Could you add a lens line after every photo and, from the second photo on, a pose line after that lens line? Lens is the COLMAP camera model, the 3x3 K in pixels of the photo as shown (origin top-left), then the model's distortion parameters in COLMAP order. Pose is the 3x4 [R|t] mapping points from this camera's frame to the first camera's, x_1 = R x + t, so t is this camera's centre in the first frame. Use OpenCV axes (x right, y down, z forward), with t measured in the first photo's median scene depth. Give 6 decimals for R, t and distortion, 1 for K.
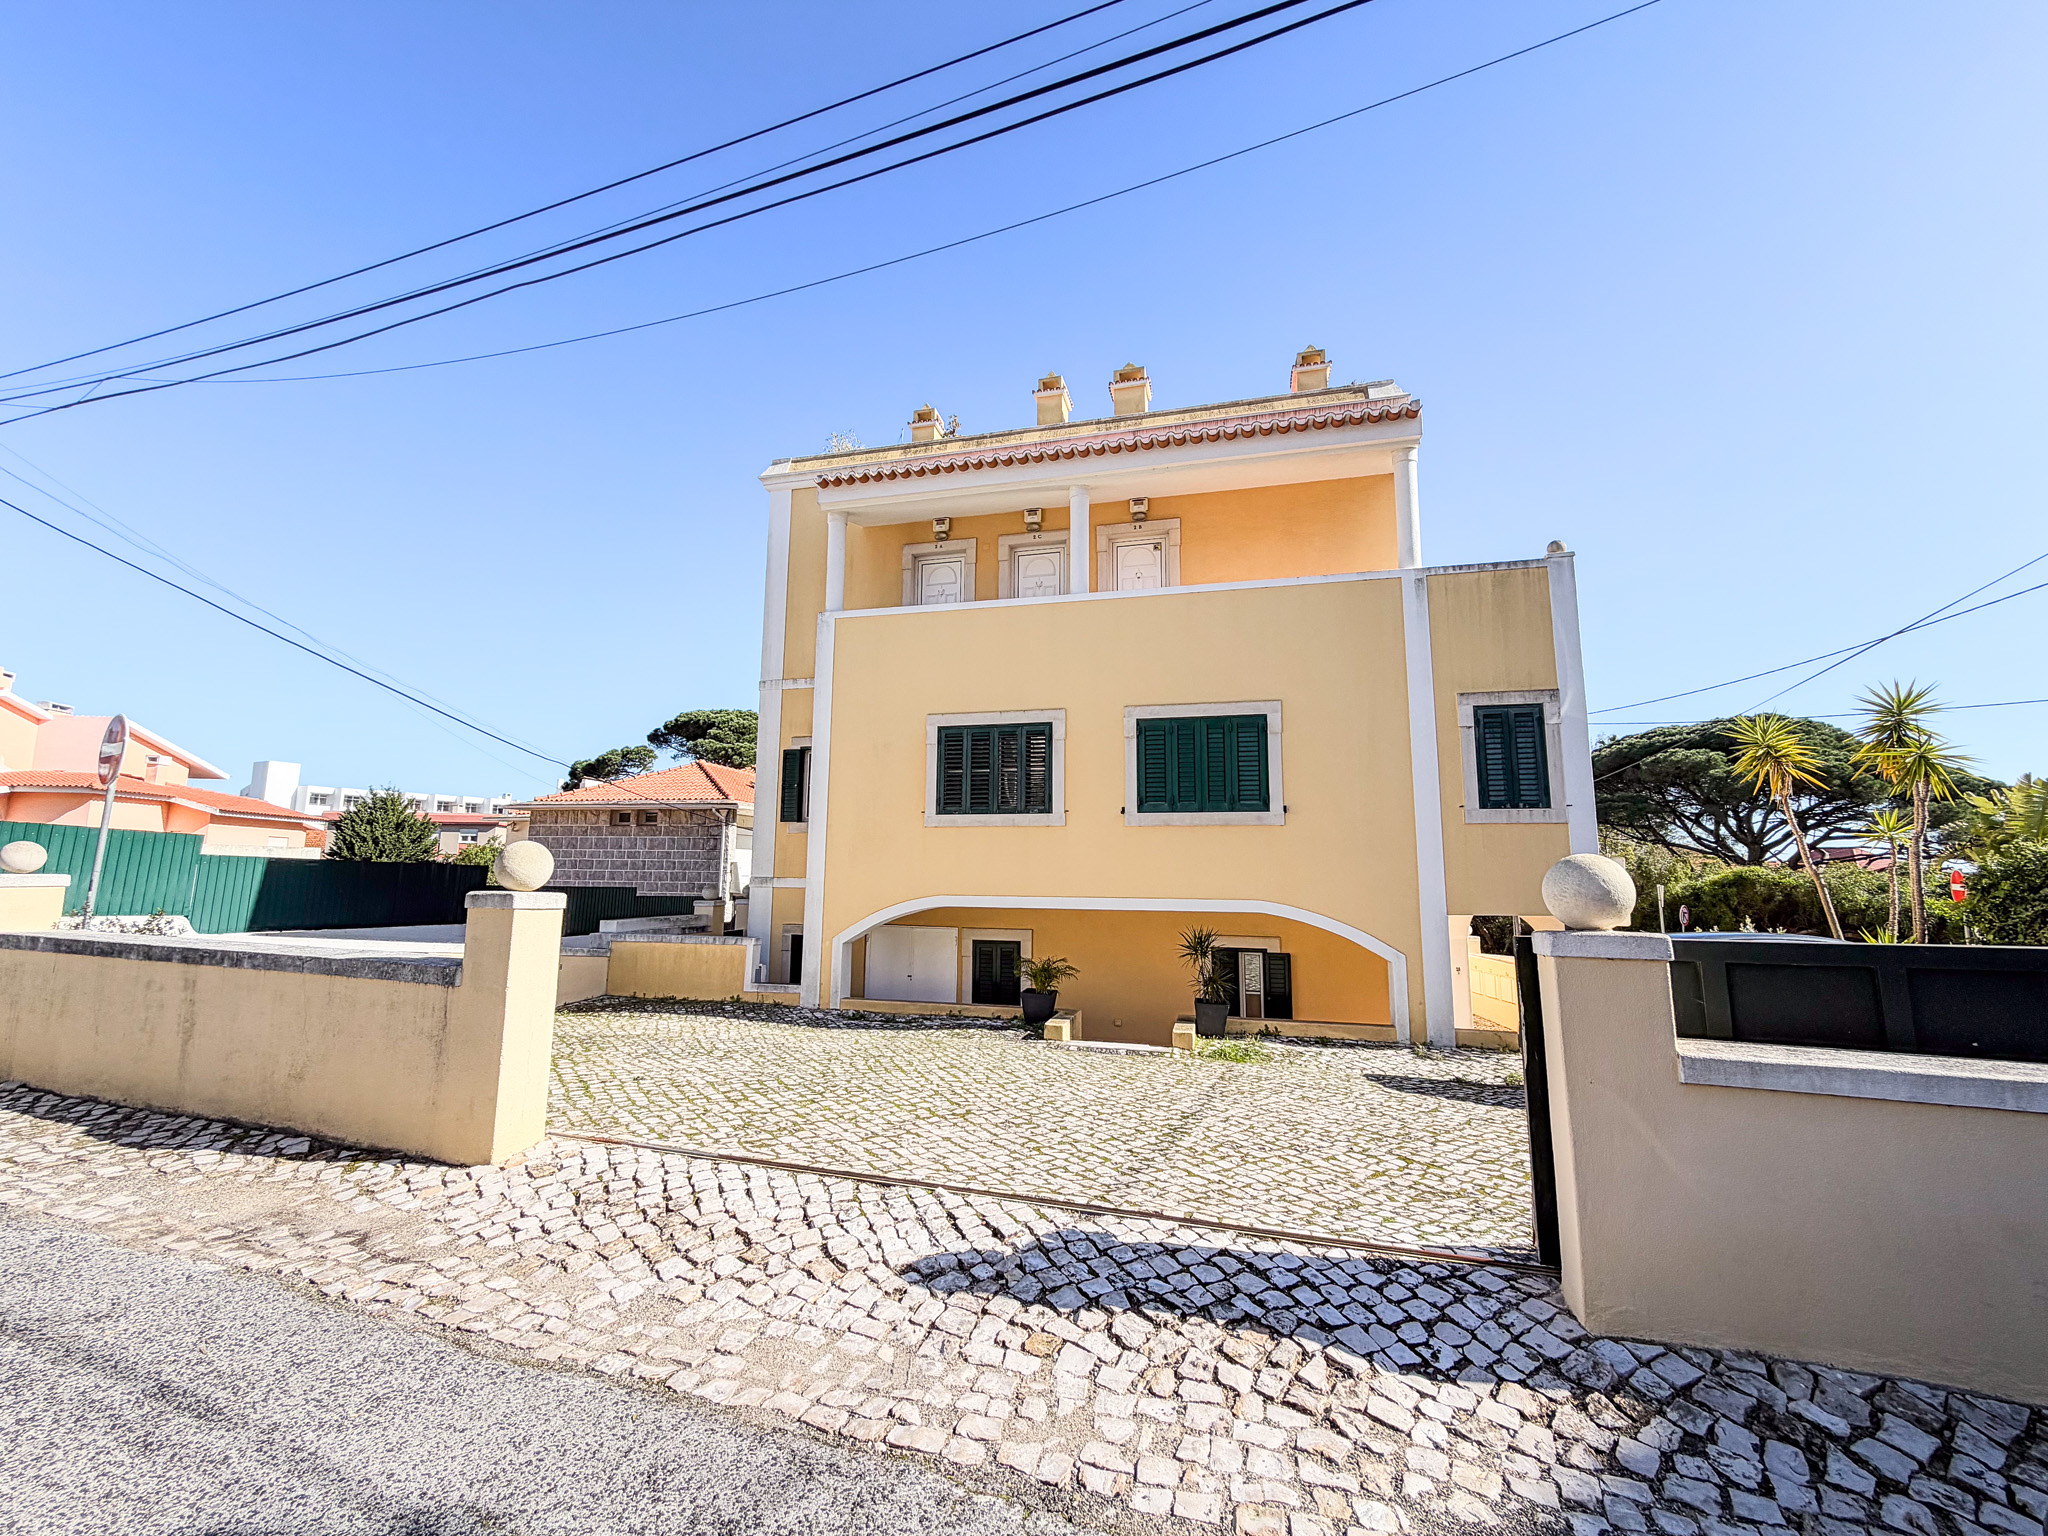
lens RADIAL K [[831.7, 0, 1018.6], [0, 831.7, 768.4], [0, 0, 1]] dist [0.000167, 0.000409]
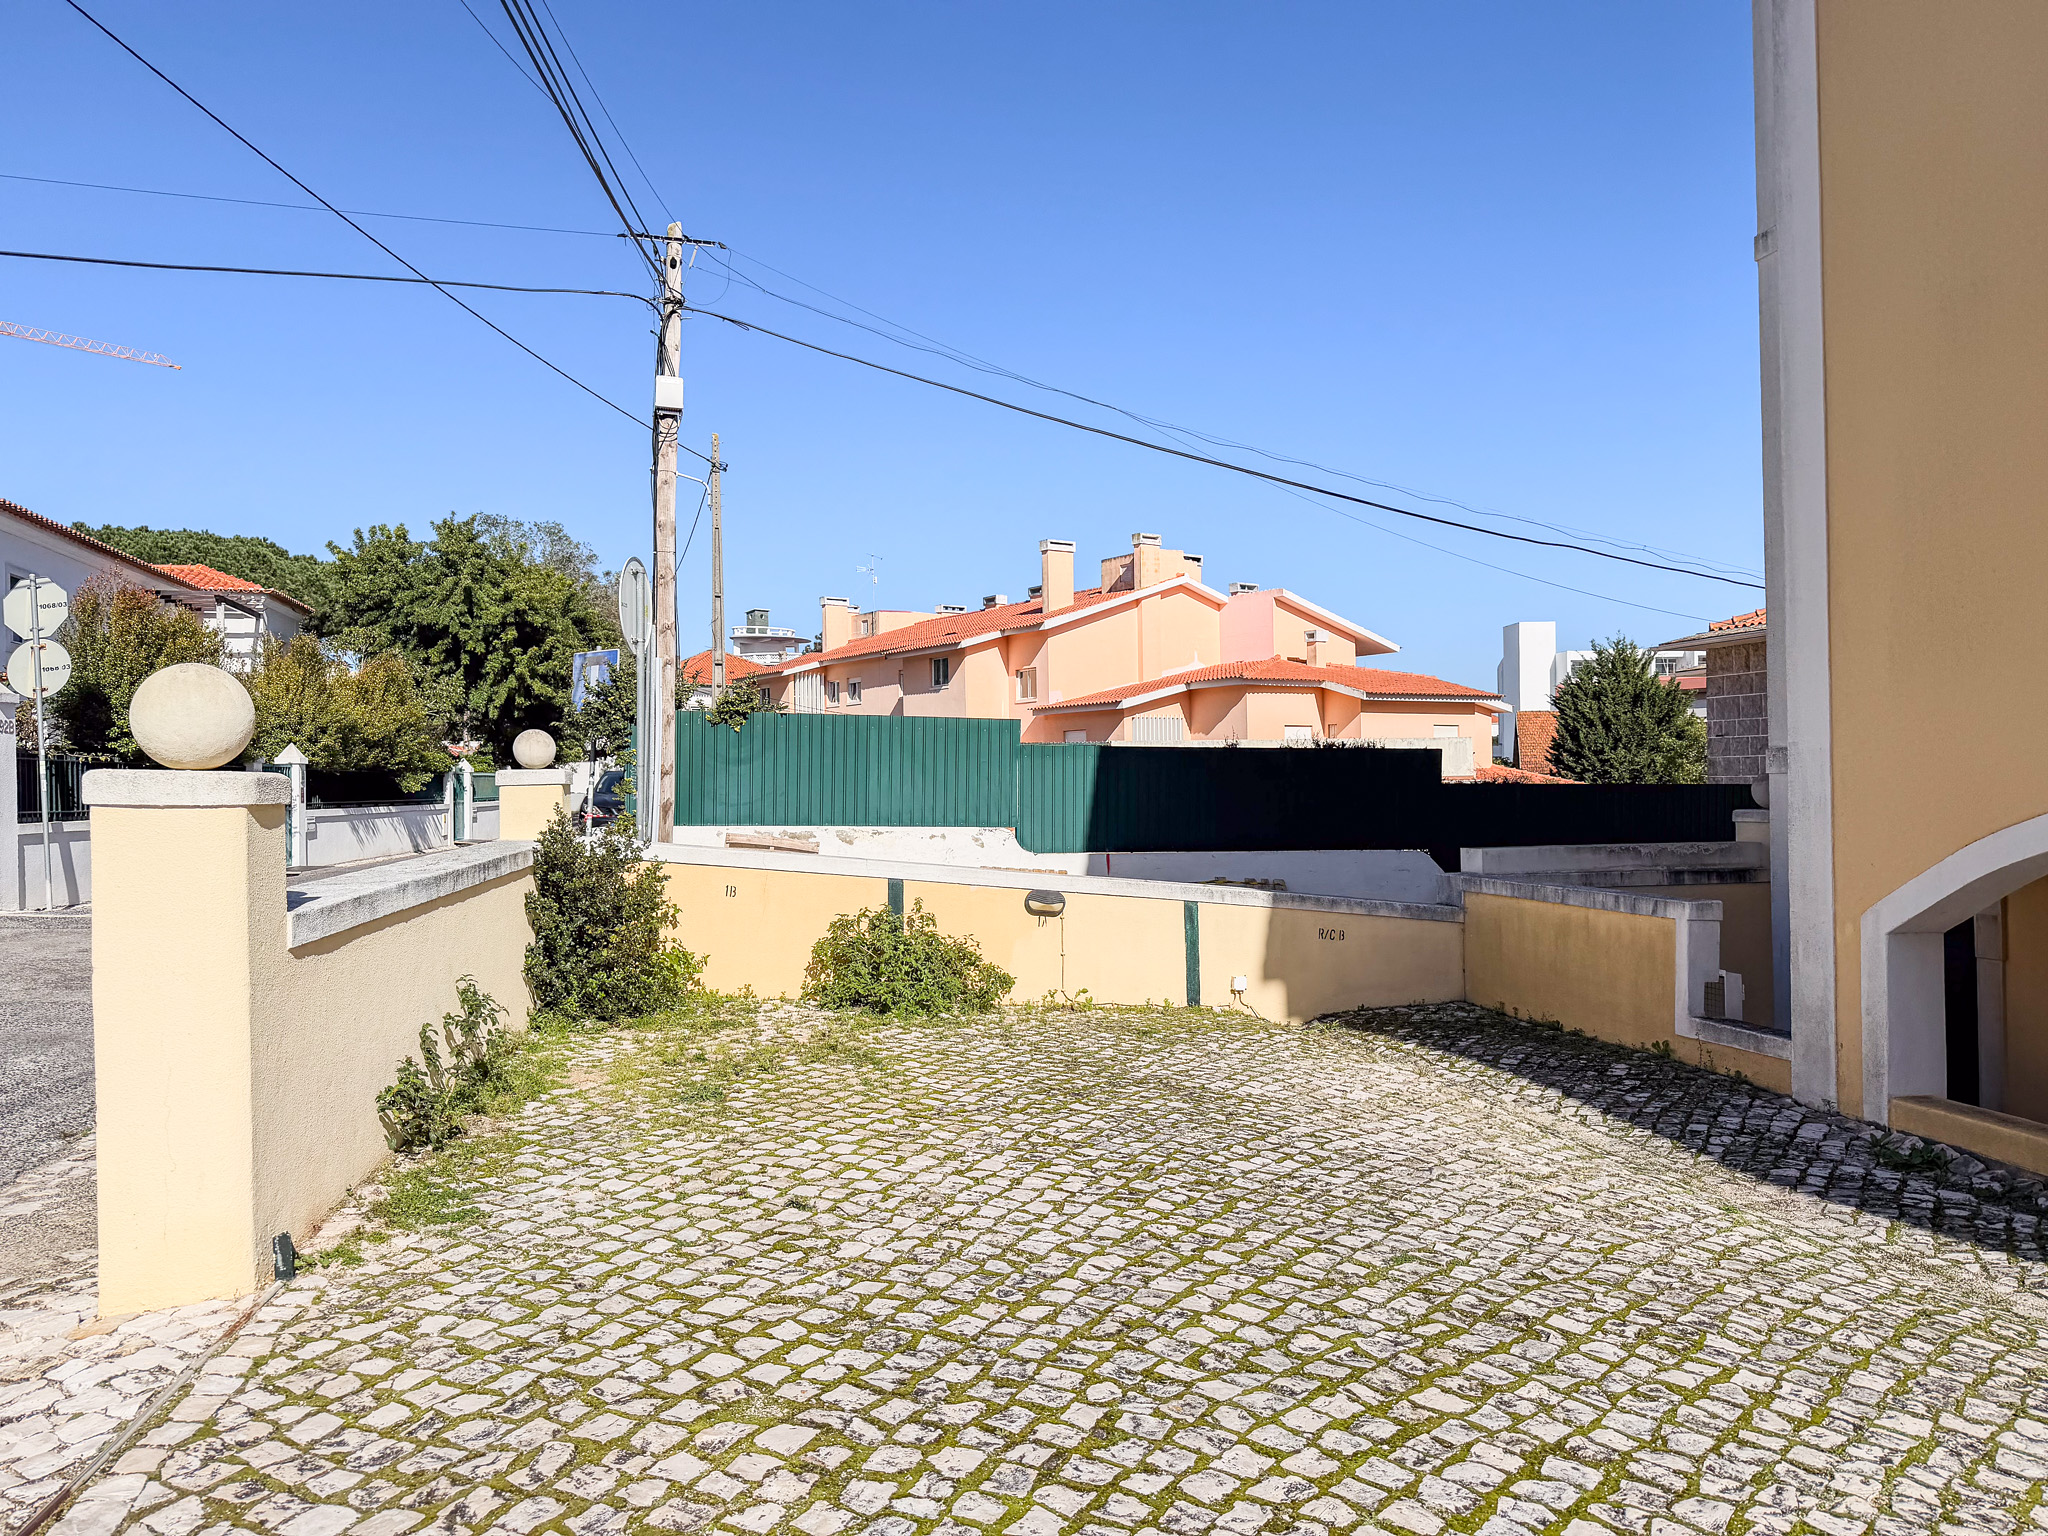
lens RADIAL K [[1430.3, 0, 1024.0], [0, 1430.3, 768.0], [0, 0, 1]] dist [0.093787, -0.124166]
pose [[0.443494, -0.028300, -0.895830, 0.119256], [0.138601, 0.989644, 0.037353, 0.059322], [0.885496, -0.140729, 0.442824, 0.348987]]
